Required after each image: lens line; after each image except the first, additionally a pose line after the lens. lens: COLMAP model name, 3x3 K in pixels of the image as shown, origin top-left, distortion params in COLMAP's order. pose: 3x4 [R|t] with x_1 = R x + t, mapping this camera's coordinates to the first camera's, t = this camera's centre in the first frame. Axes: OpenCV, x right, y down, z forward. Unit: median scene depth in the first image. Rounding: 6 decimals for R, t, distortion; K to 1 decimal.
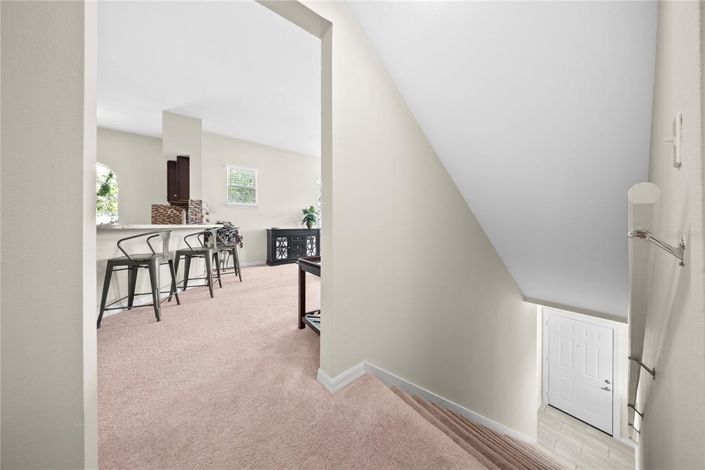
lens RADIAL K [[207.6, 0, 350.2], [0, 207.6, 224.5], [0, 0, 1]] dist [-0.000038, -0.000055]
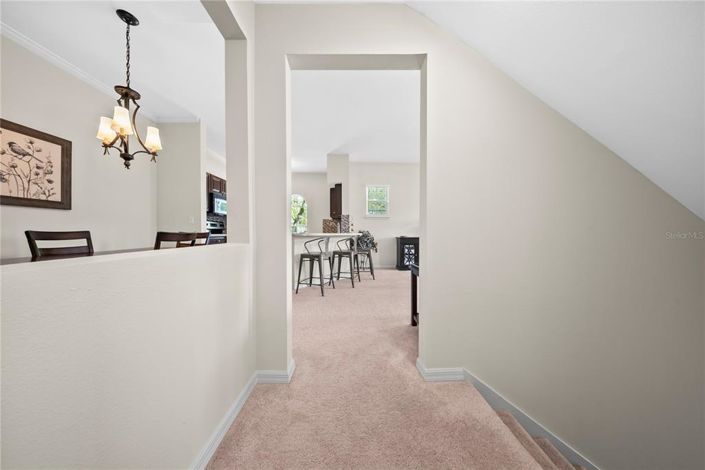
lens RADIAL K [[207.9, 0, 355.7], [0, 207.9, 236.6], [0, 0, 1]] dist [0.000531, -0.000054]
pose [[0.810525, 0.011619, -0.585589, 0.136425], [-0.002321, 0.999859, 0.016626, -0.000150], [0.585700, -0.012116, 0.810438, -0.076955]]
